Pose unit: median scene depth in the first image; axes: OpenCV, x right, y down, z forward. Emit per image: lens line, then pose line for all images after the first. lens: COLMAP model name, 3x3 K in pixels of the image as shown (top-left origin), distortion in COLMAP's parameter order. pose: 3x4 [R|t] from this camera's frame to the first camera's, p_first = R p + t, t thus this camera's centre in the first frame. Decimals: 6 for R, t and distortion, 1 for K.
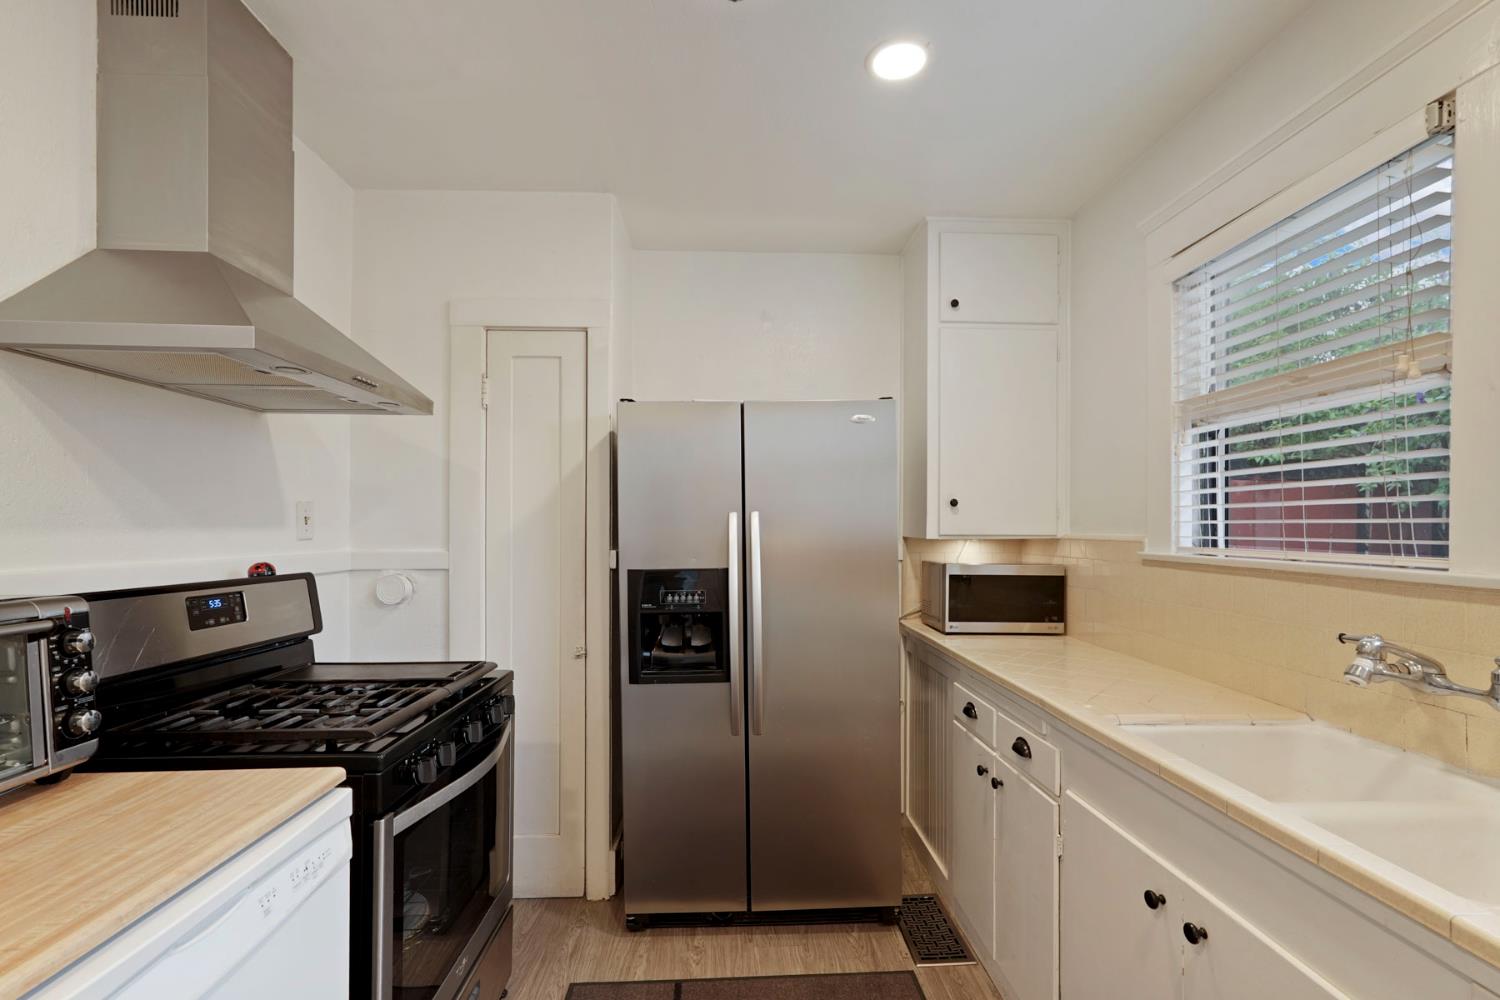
lens RADIAL K [[664.6, 0, 755.9], [0, 664.6, 526.7], [0, 0, 1]] dist [-0.007970, 0.004732]
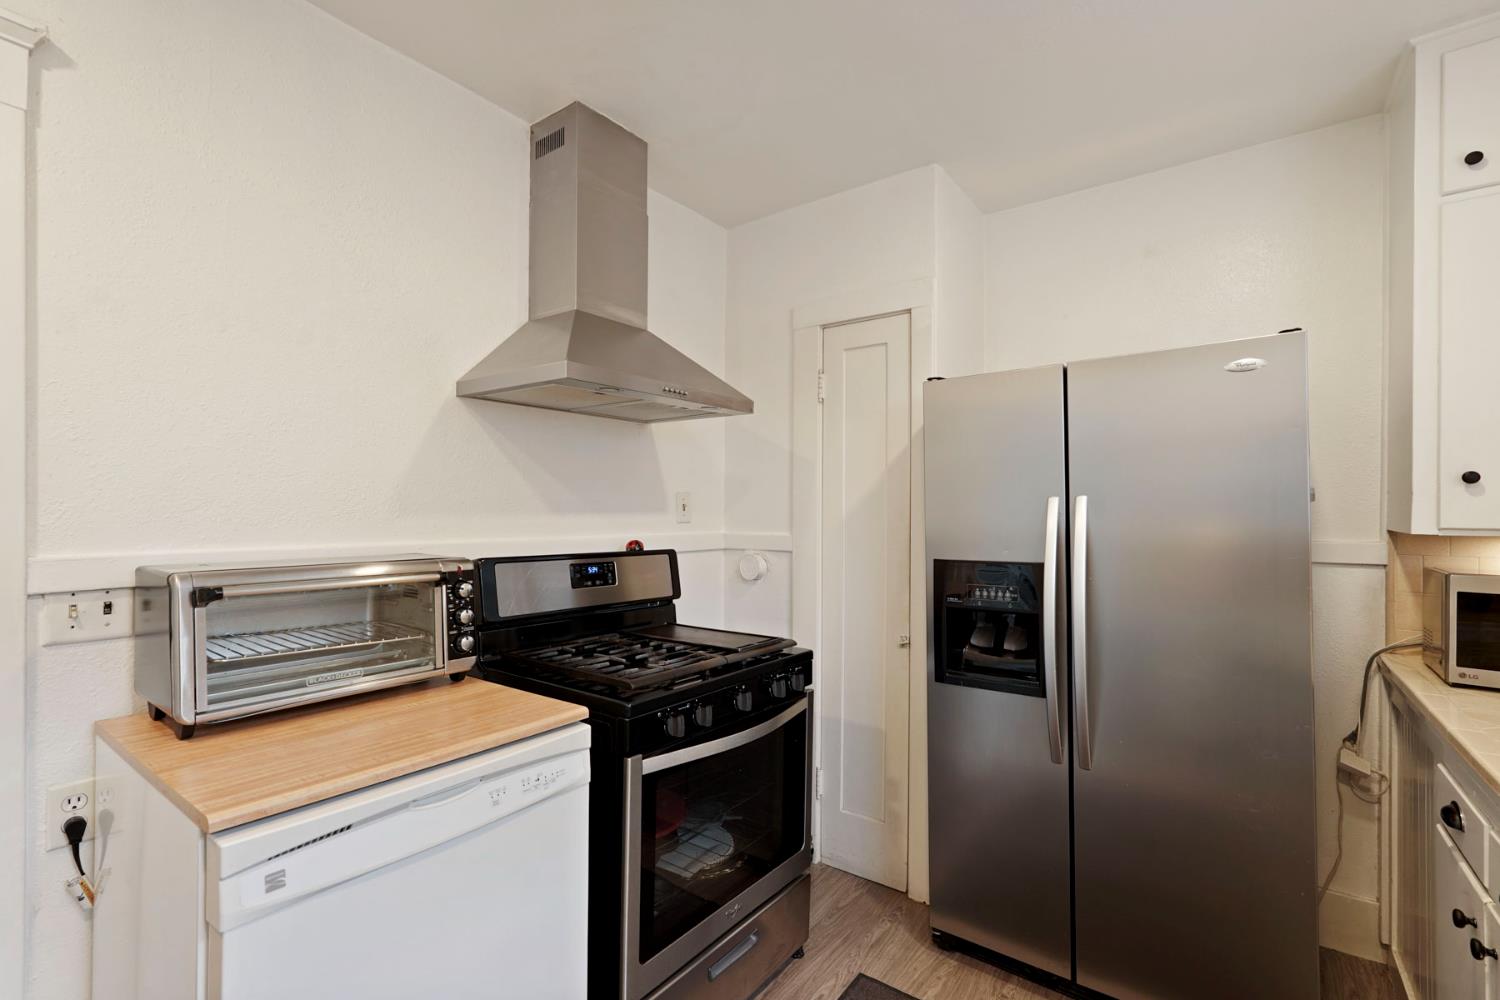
lens RADIAL K [[664.6, 0, 755.1], [0, 664.6, 507.9], [0, 0, 1]] dist [-0.007970, 0.004732]
pose [[0.779910, 0.000168, -0.625891, 0.201934], [-0.003258, 0.999988, -0.003791, -0.003334], [0.625883, 0.004995, 0.779901, 0.113258]]
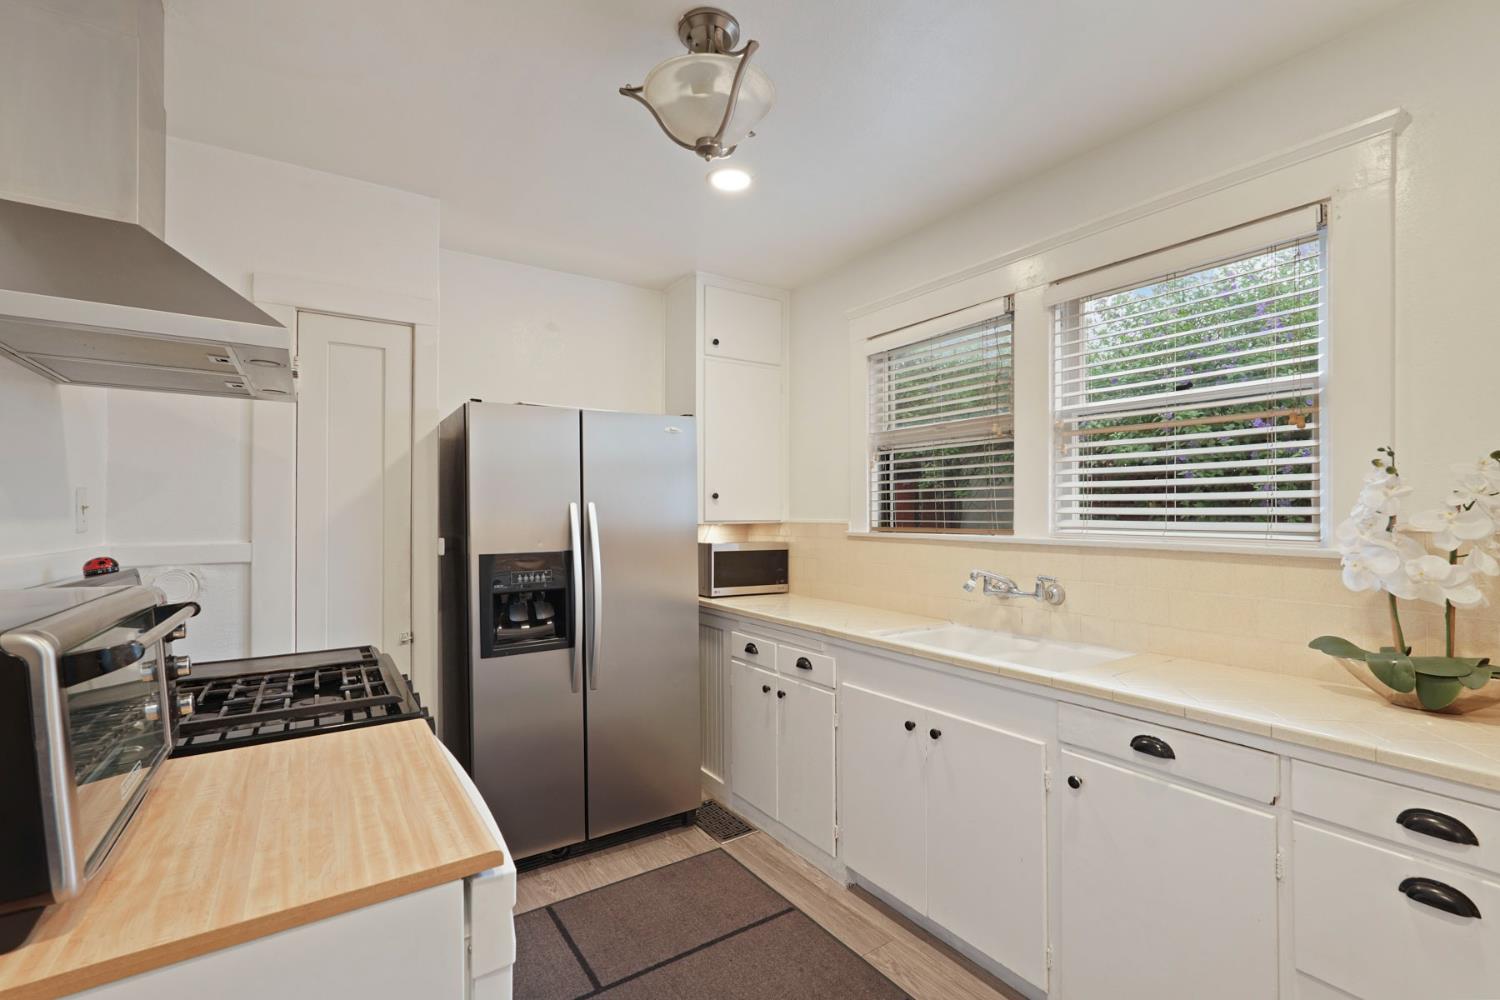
lens RADIAL K [[664.6, 0, 744.9], [0, 664.6, 508.1], [0, 0, 1]] dist [-0.007970, 0.004732]
pose [[0.859468, 0.001349, 0.511187, -0.386058], [0.003260, 0.999962, -0.008120, -0.002051], [-0.511179, 0.008645, 0.859431, -0.170764]]
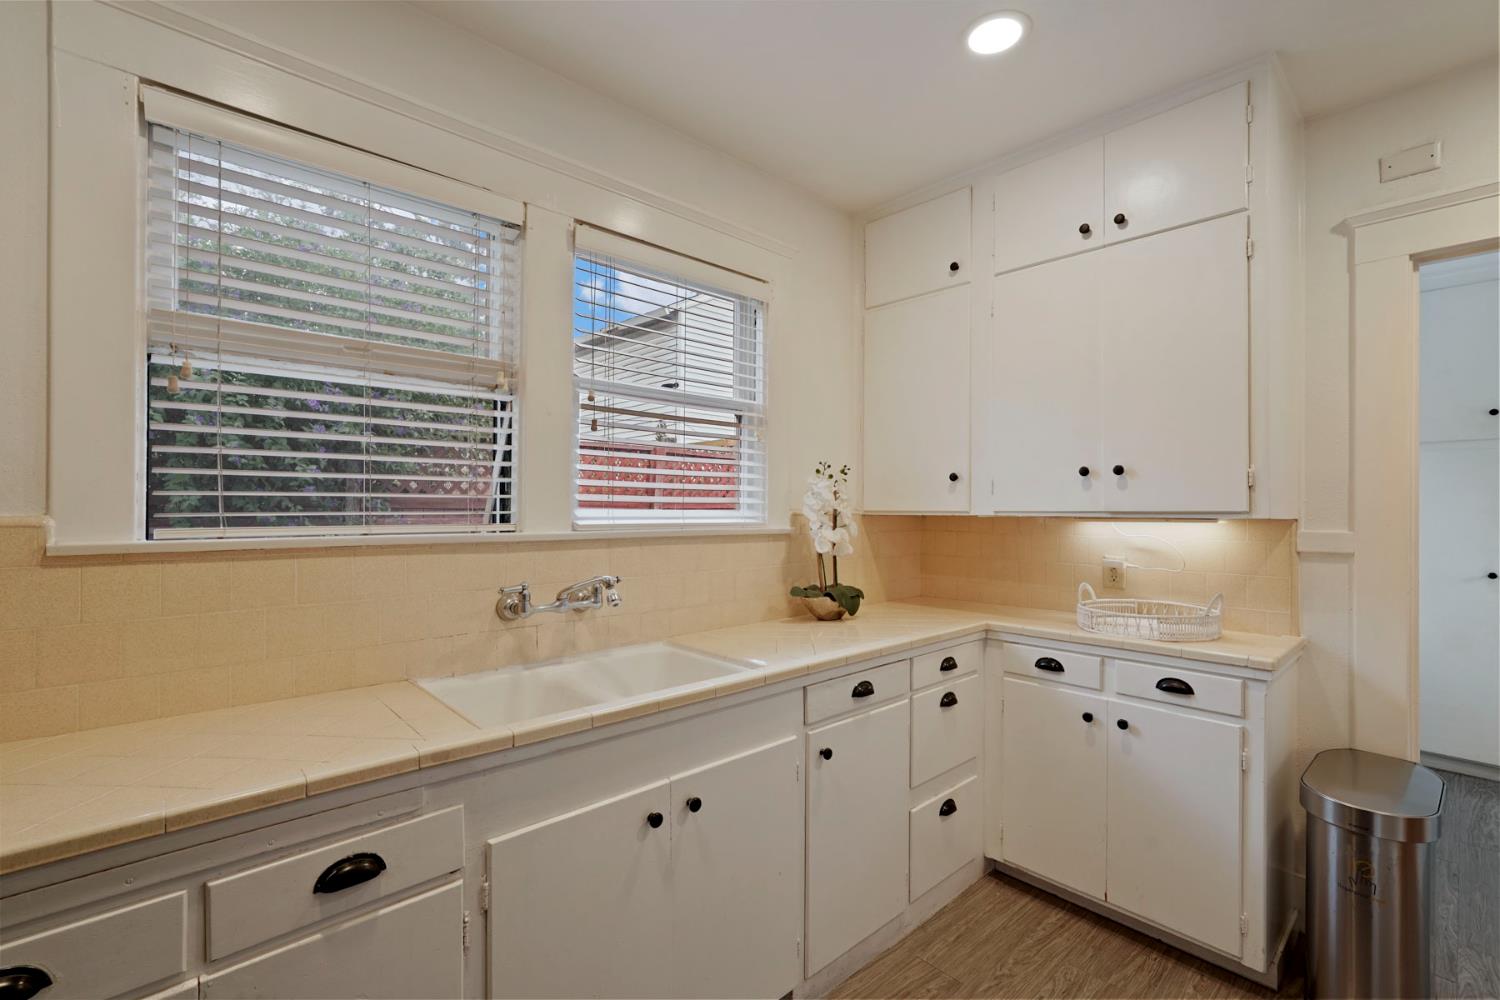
lens RADIAL K [[664.6, 0, 757.3], [0, 664.6, 502.4], [0, 0, 1]] dist [-0.007970, 0.004732]
pose [[-0.643164, -0.004721, 0.765714, -0.234182], [-0.006546, 0.999978, 0.000667, -0.000871], [-0.765701, -0.004583, -0.643181, 0.915408]]
